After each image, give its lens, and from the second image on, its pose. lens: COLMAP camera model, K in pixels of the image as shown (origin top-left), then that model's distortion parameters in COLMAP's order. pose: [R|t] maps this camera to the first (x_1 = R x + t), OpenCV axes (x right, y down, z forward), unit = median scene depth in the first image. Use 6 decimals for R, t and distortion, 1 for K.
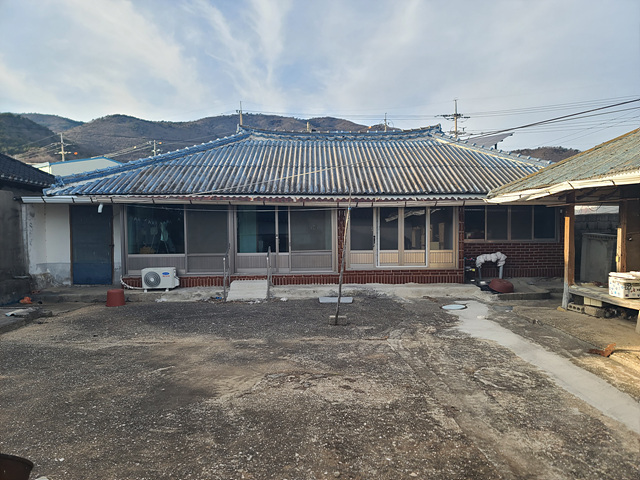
lens RADIAL K [[479.7, 0, 320.0], [0, 479.7, 240.0], [0, 0, 1]] dist [0.054920, -0.009113]
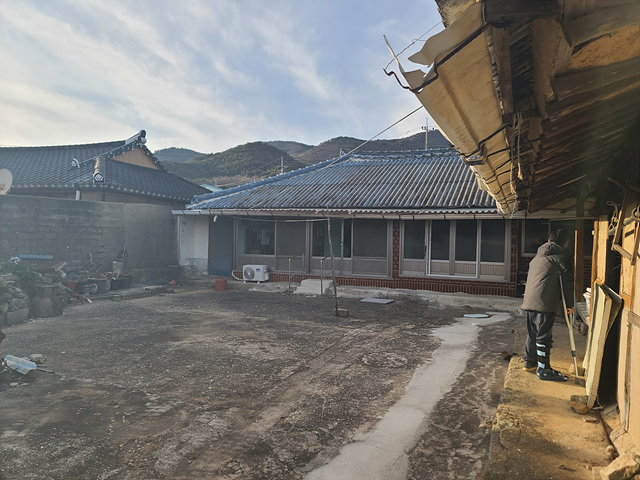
lens RADIAL K [[479.7, 0, 320.0], [0, 479.7, 240.0], [0, 0, 1]] dist [0.054920, -0.009113]
pose [[0.899454, 0.028390, -0.436092, 0.393333], [-0.040353, 0.999020, -0.018191, 0.007381], [0.435148, 0.033959, 0.899718, -0.086196]]
